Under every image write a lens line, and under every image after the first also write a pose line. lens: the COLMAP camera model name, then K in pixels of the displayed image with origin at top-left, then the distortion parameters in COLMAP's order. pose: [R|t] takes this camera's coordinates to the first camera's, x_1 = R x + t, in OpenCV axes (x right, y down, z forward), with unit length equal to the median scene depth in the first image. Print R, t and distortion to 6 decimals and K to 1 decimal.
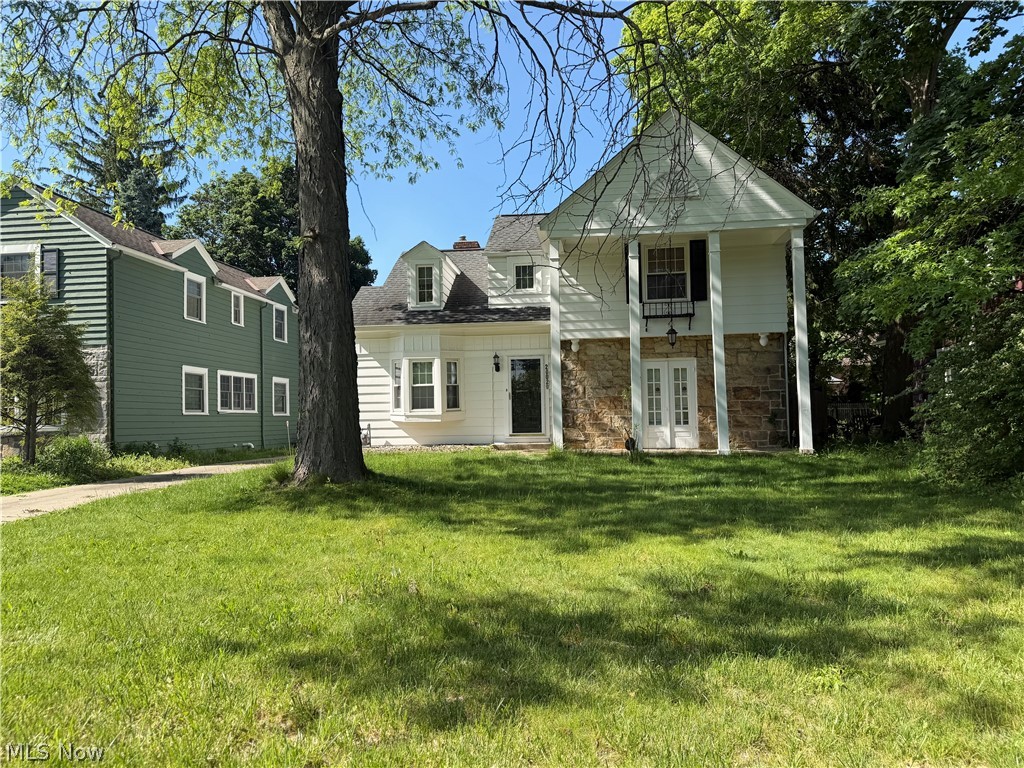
lens RADIAL K [[712.3, 0, 511.2], [0, 712.3, 387.7], [0, 0, 1]] dist [0.057388, -0.001906]
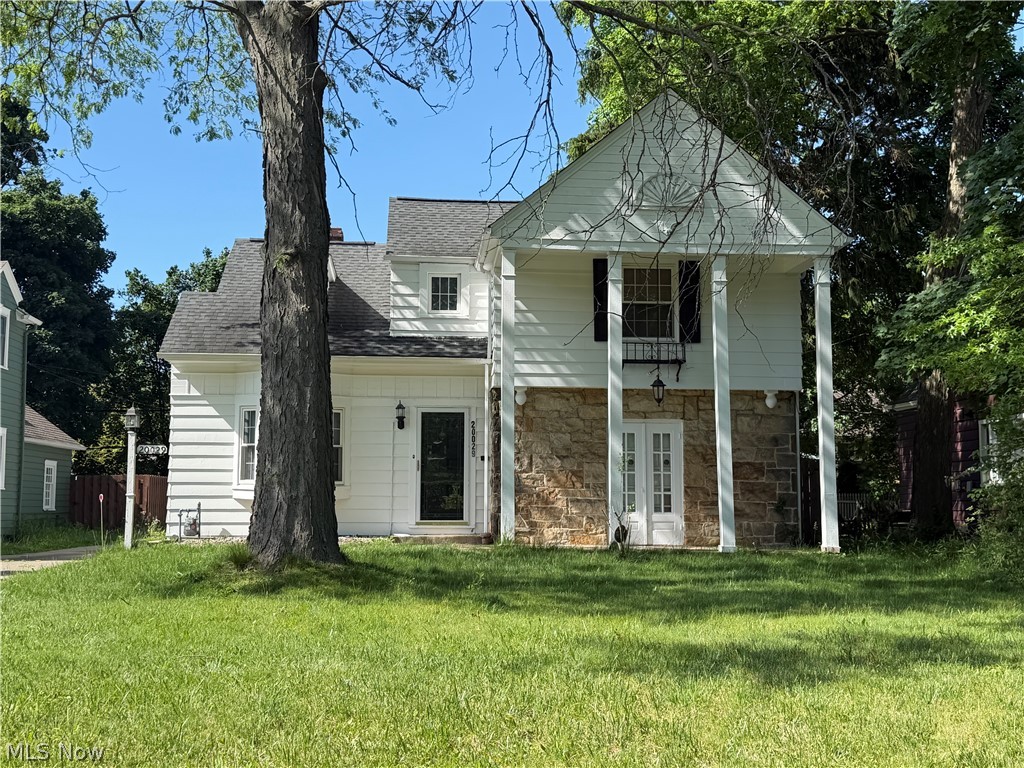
lens RADIAL K [[1289.0, 0, 513.3], [0, 1289.0, 378.9], [0, 0, 1]] dist [0.106749, 0.000000]
pose [[0.976689, 0.043248, 0.210258, -0.188067], [-0.030213, 0.997440, -0.064818, 0.006743], [-0.212523, 0.056954, 0.975495, -0.246264]]
